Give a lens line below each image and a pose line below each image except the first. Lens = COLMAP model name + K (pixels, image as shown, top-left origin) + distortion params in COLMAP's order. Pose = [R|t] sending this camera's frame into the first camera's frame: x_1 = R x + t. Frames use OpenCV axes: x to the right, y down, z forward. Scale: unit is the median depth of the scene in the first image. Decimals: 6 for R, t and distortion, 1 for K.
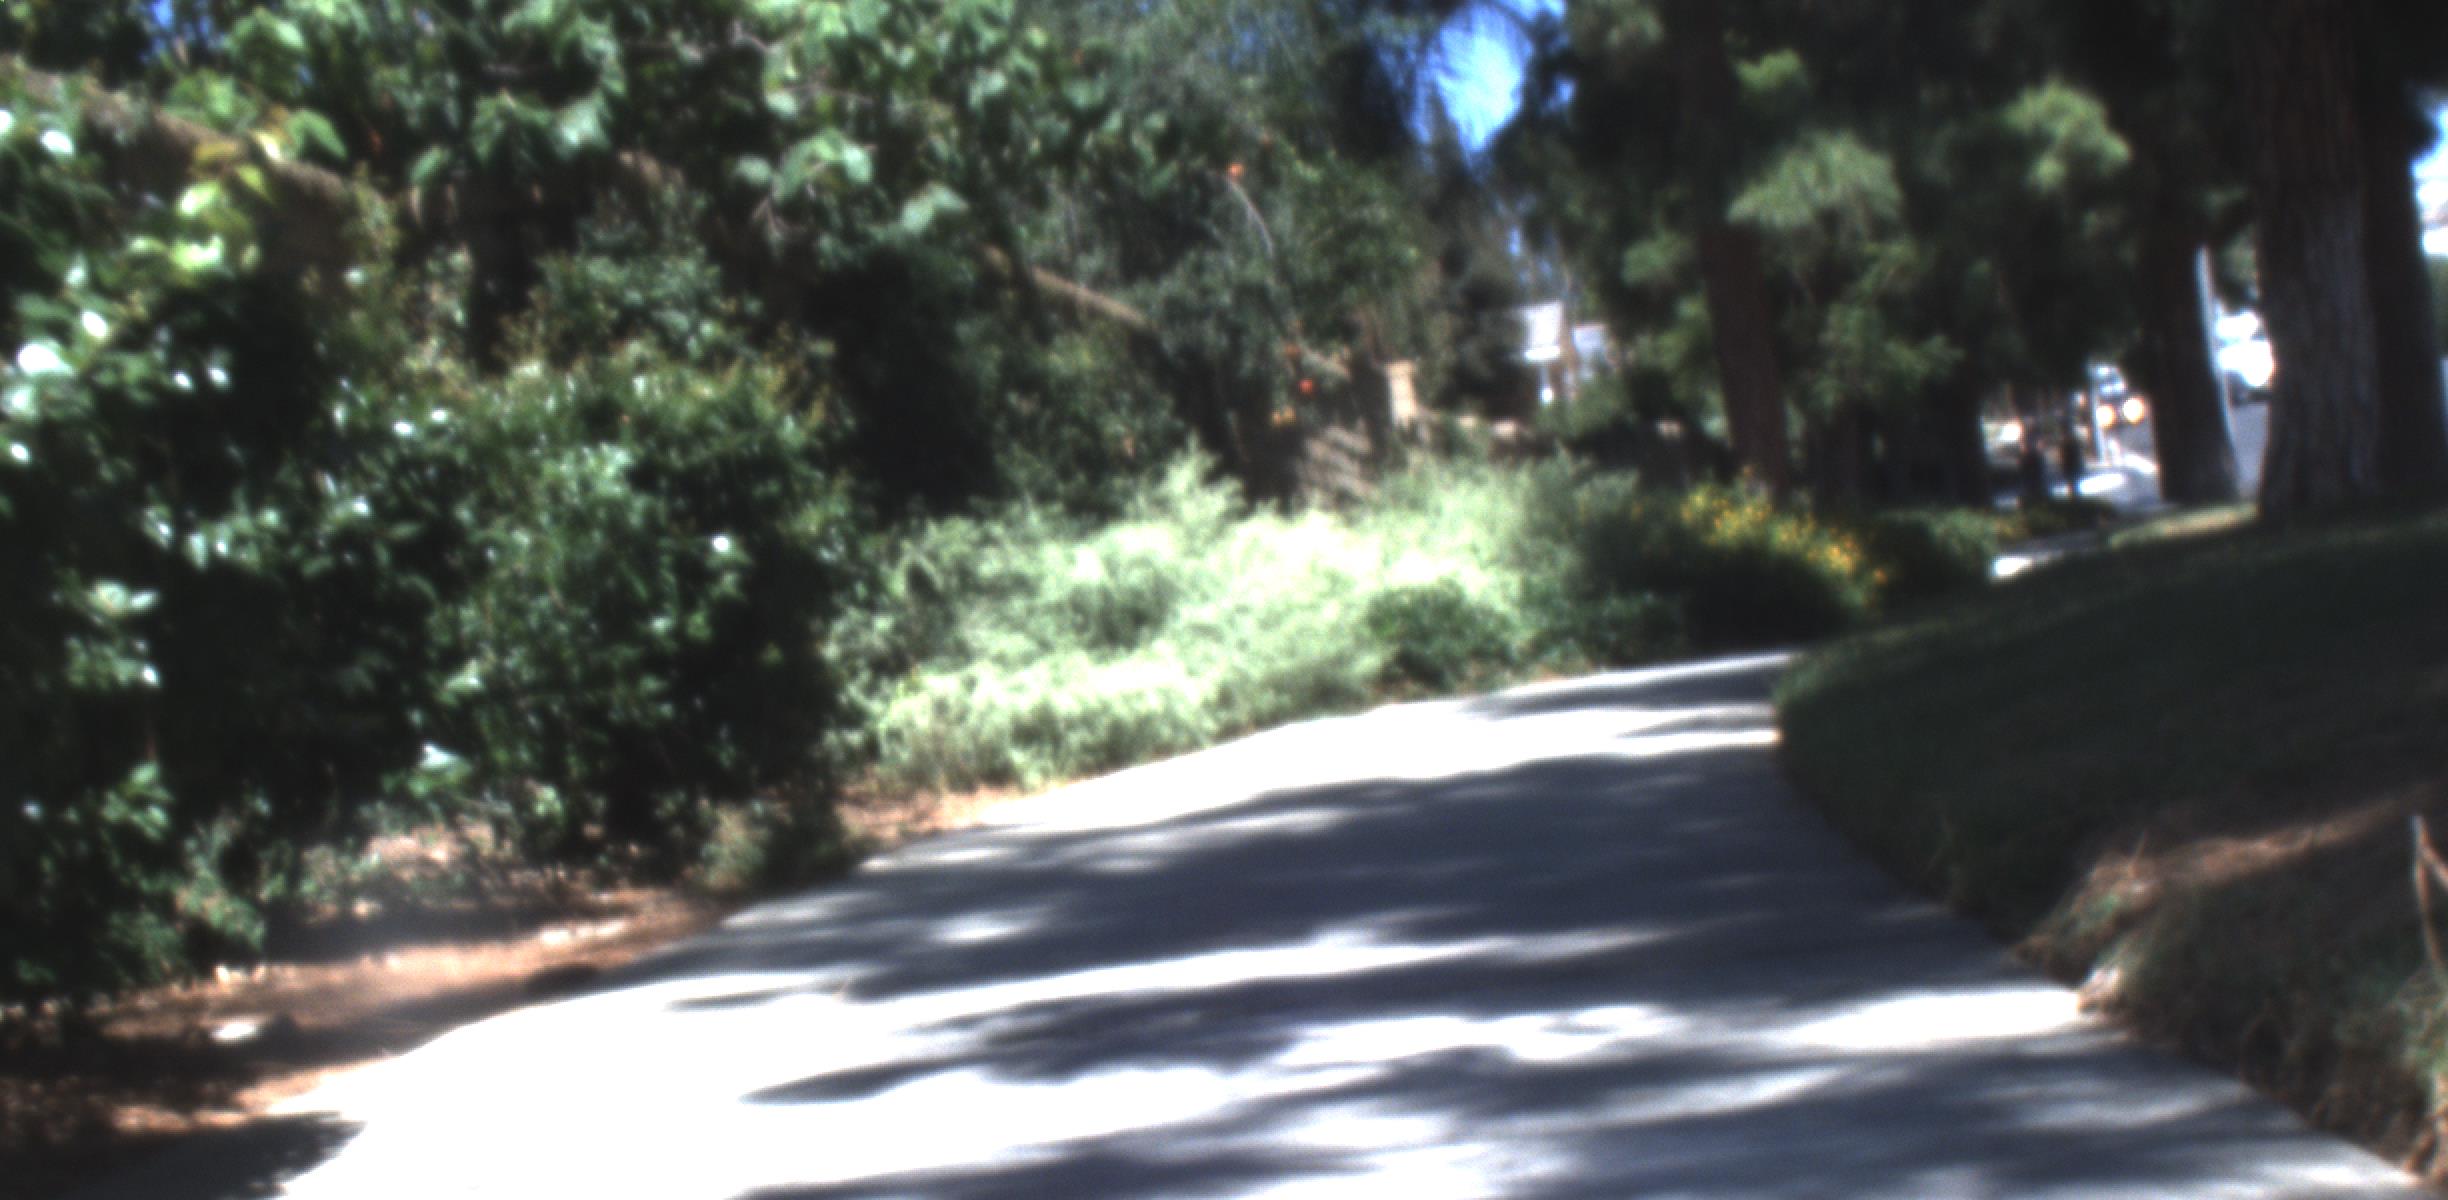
lens RADIAL K [[5356.2, 0, 1224.8], [0, 5356.2, 756.9], [0, 0, 1]] dist [-0.027721, 0.499292]
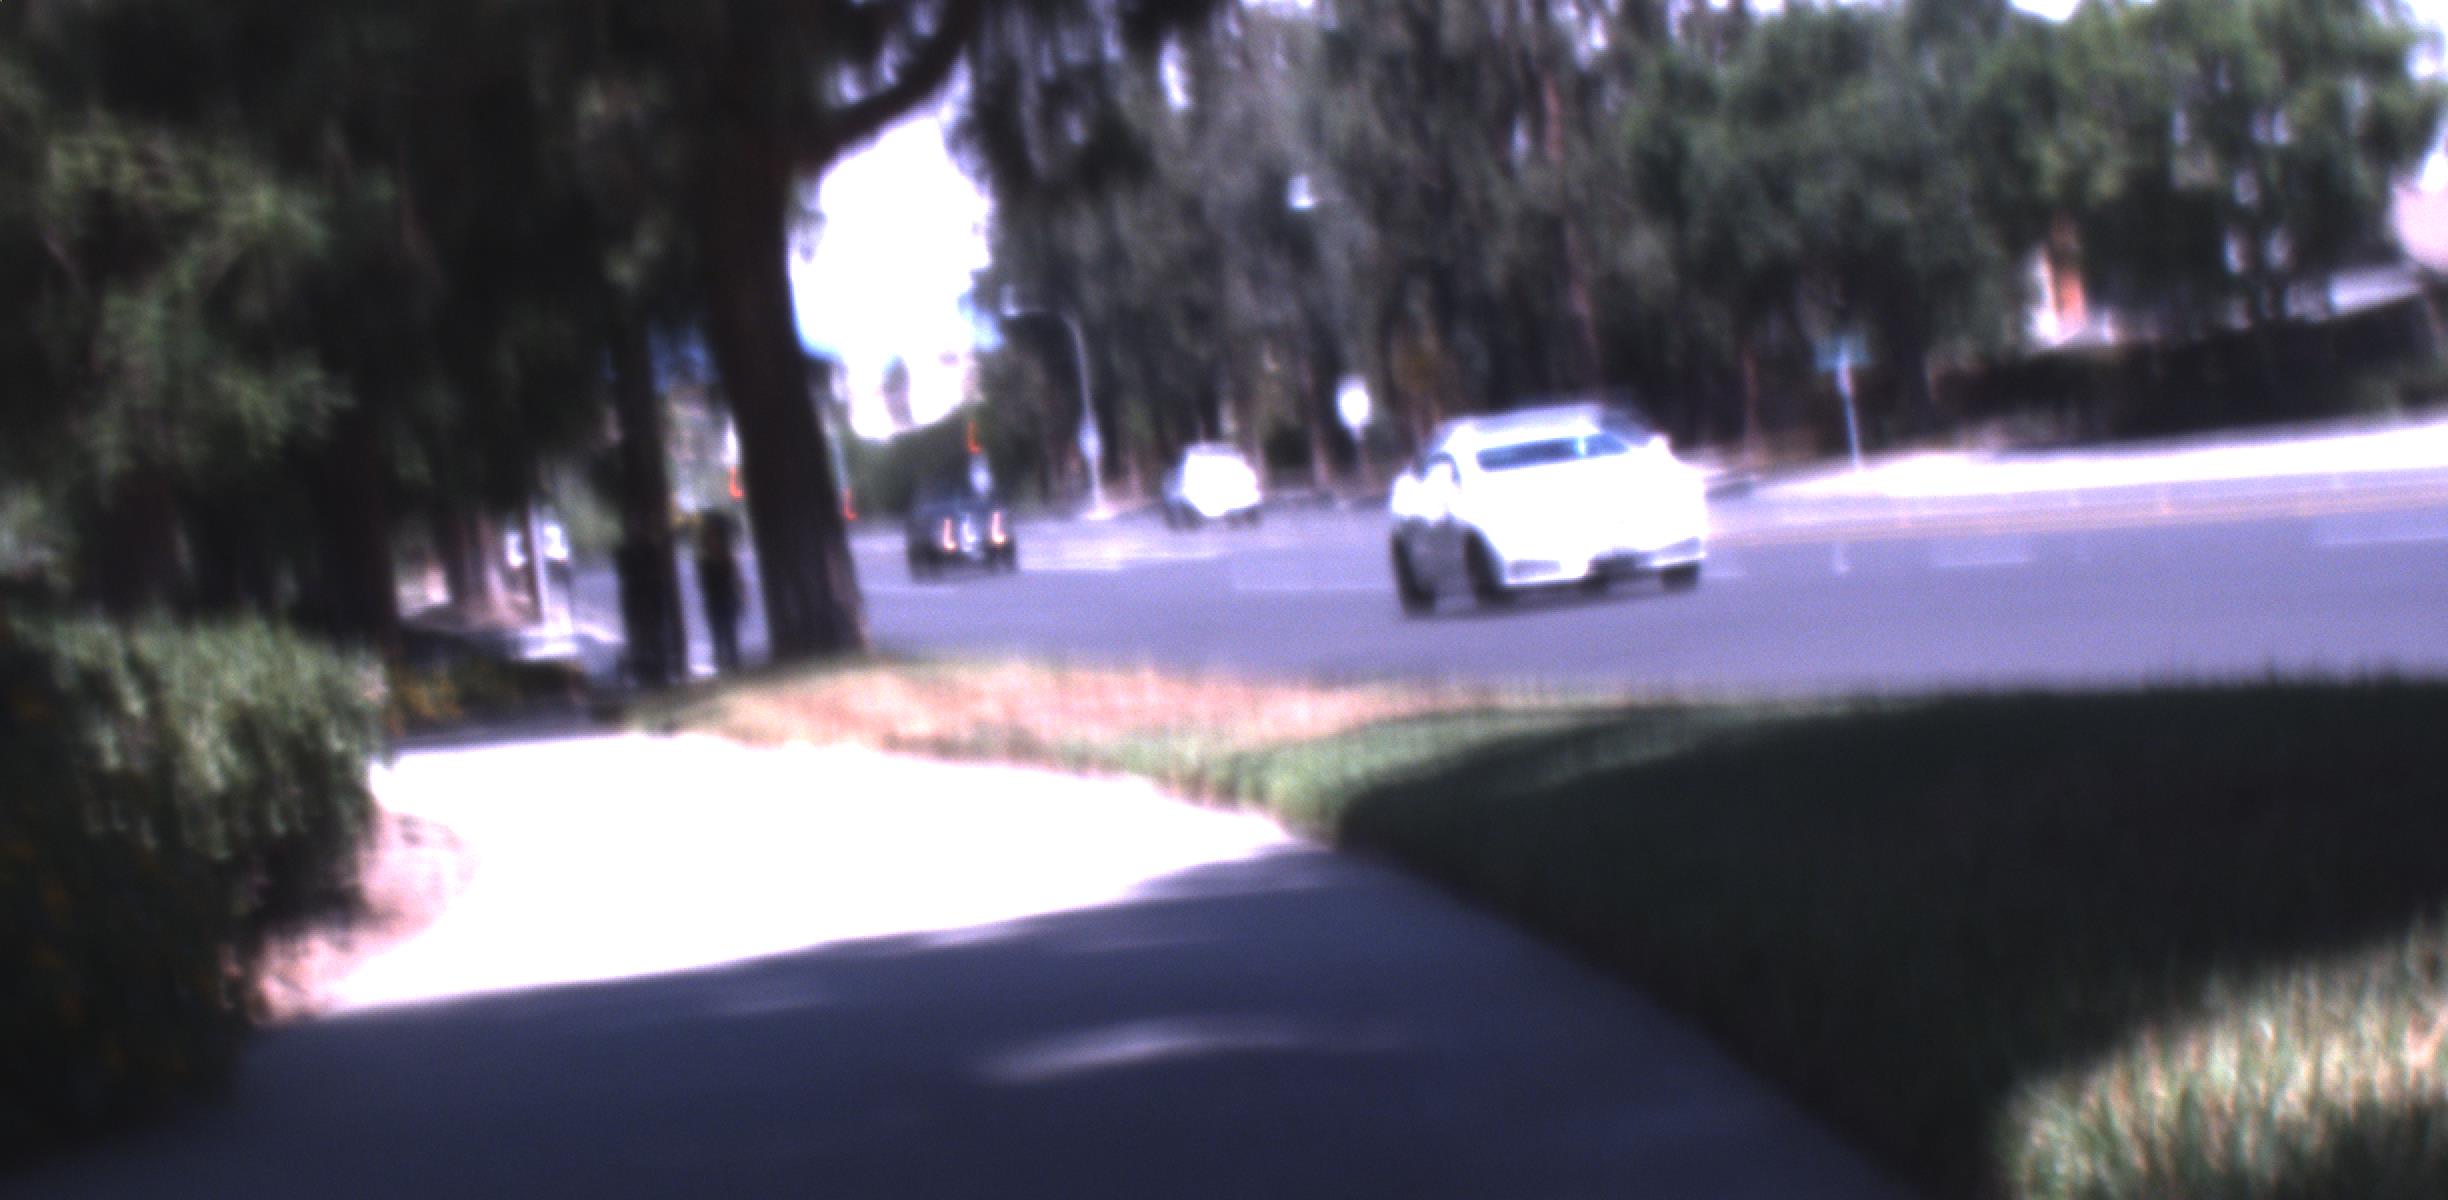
lens RADIAL K [[5356.2, 0, 1224.8], [0, 5356.2, 756.9], [0, 0, 1]] dist [-0.027721, 0.499292]
pose [[0.957254, 0.018225, 0.288673, 0.188871], [-0.008724, 0.999378, -0.034166, -0.053097], [-0.289117, 0.030187, 0.956818, 1.279365]]
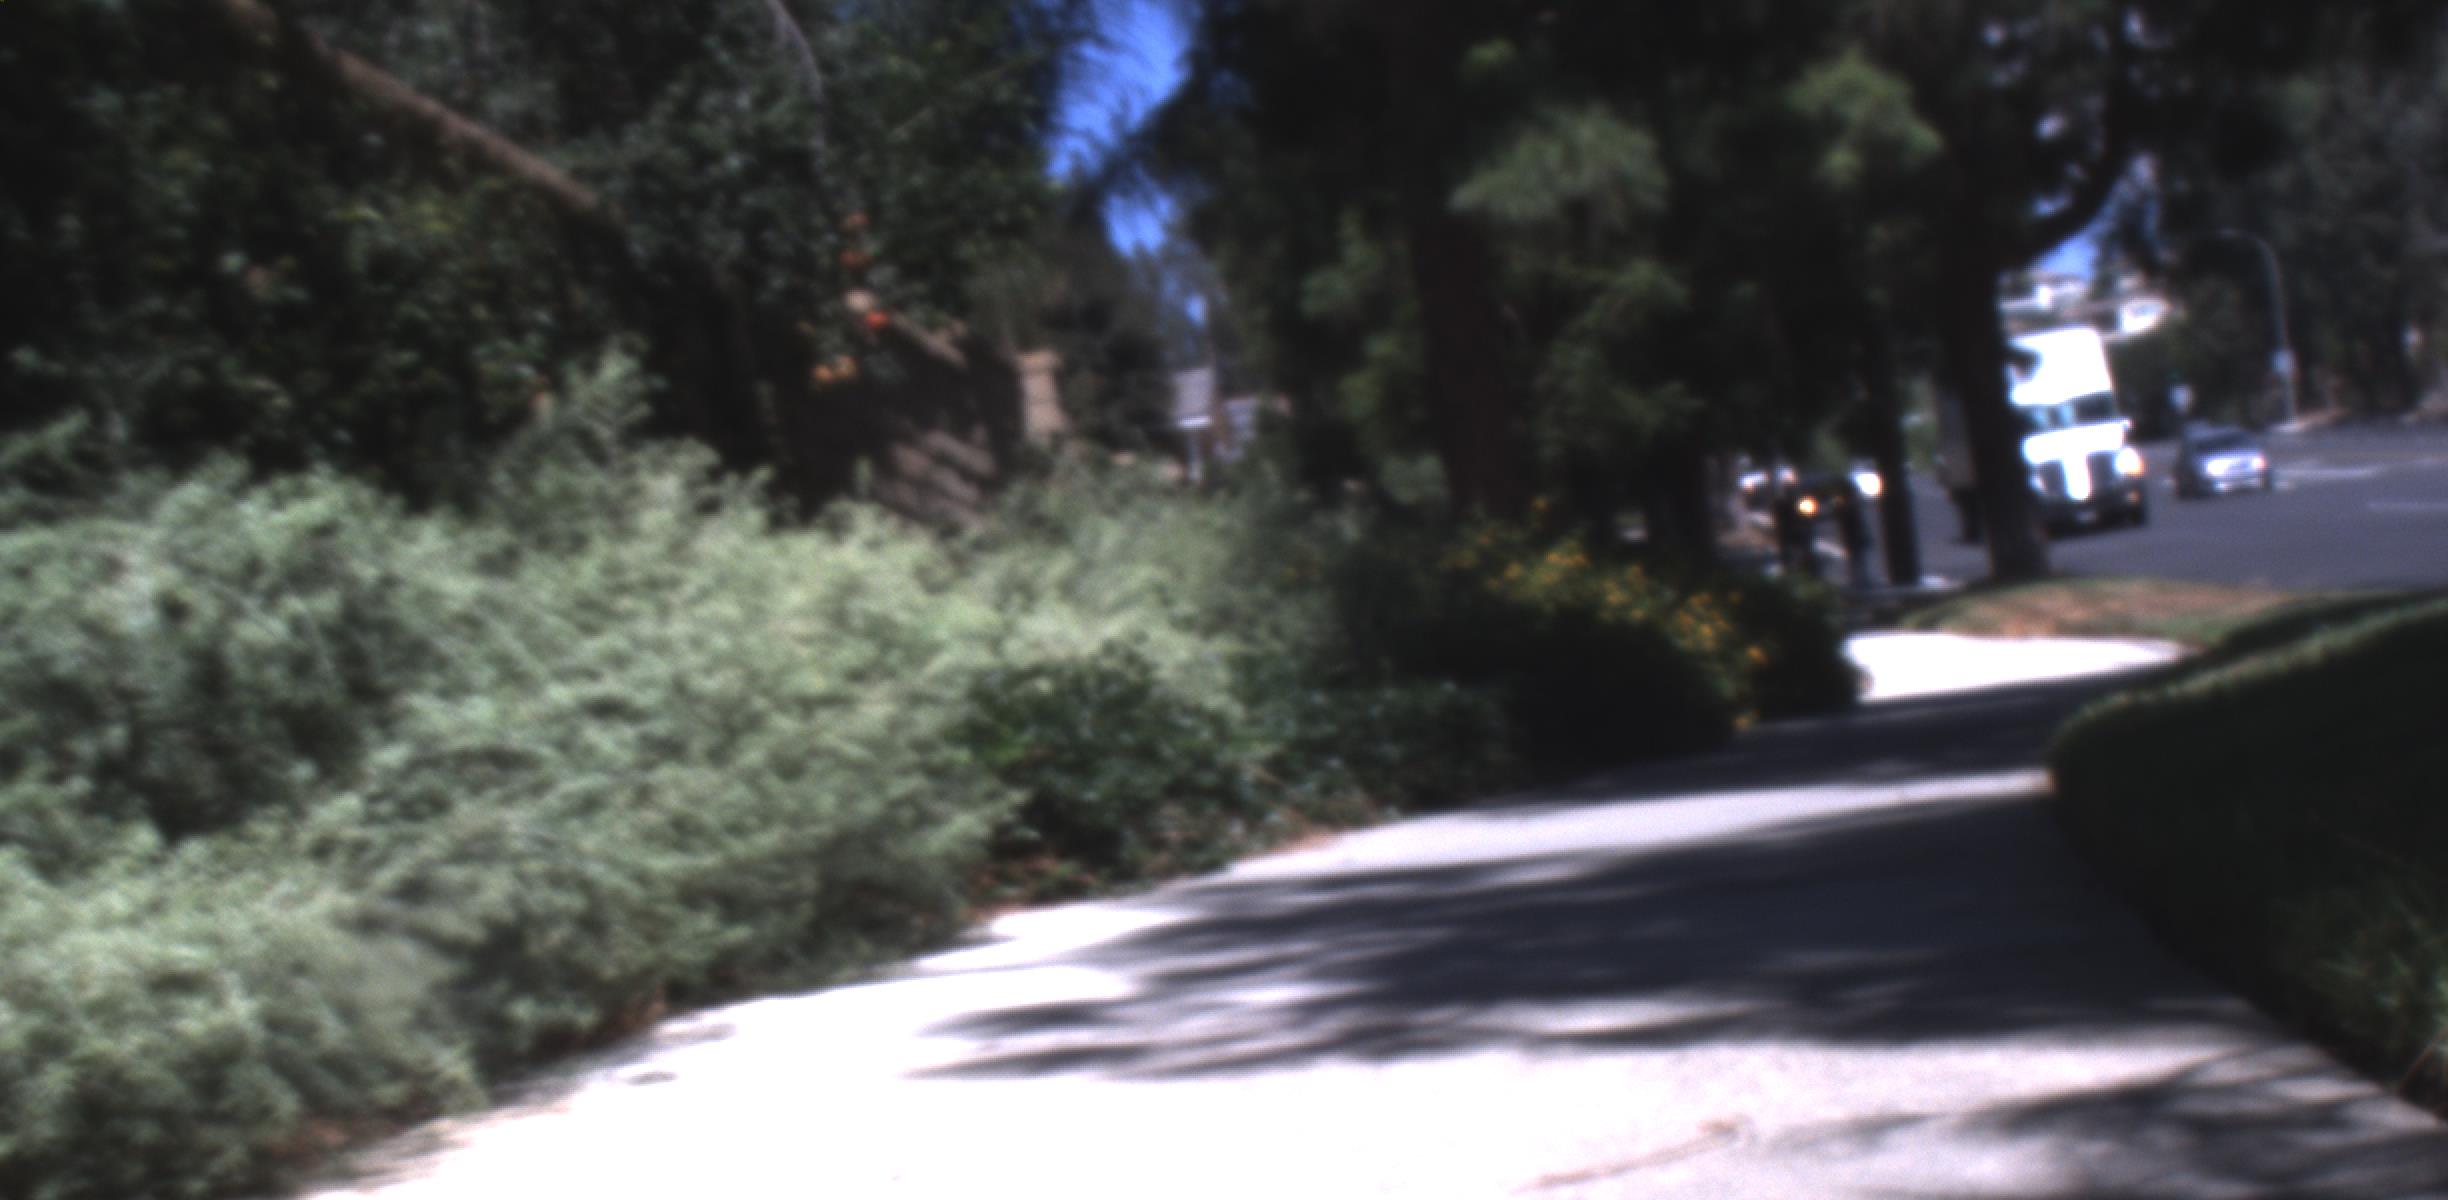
lens RADIAL K [[5356.2, 0, 1224.8], [0, 5356.2, 756.9], [0, 0, 1]] dist [-0.027721, 0.499292]
pose [[0.997668, 0.006944, 0.067902, 0.016060], [-0.005836, 0.999847, -0.016508, -0.014103], [-0.068006, 0.016073, 0.997555, 0.481588]]
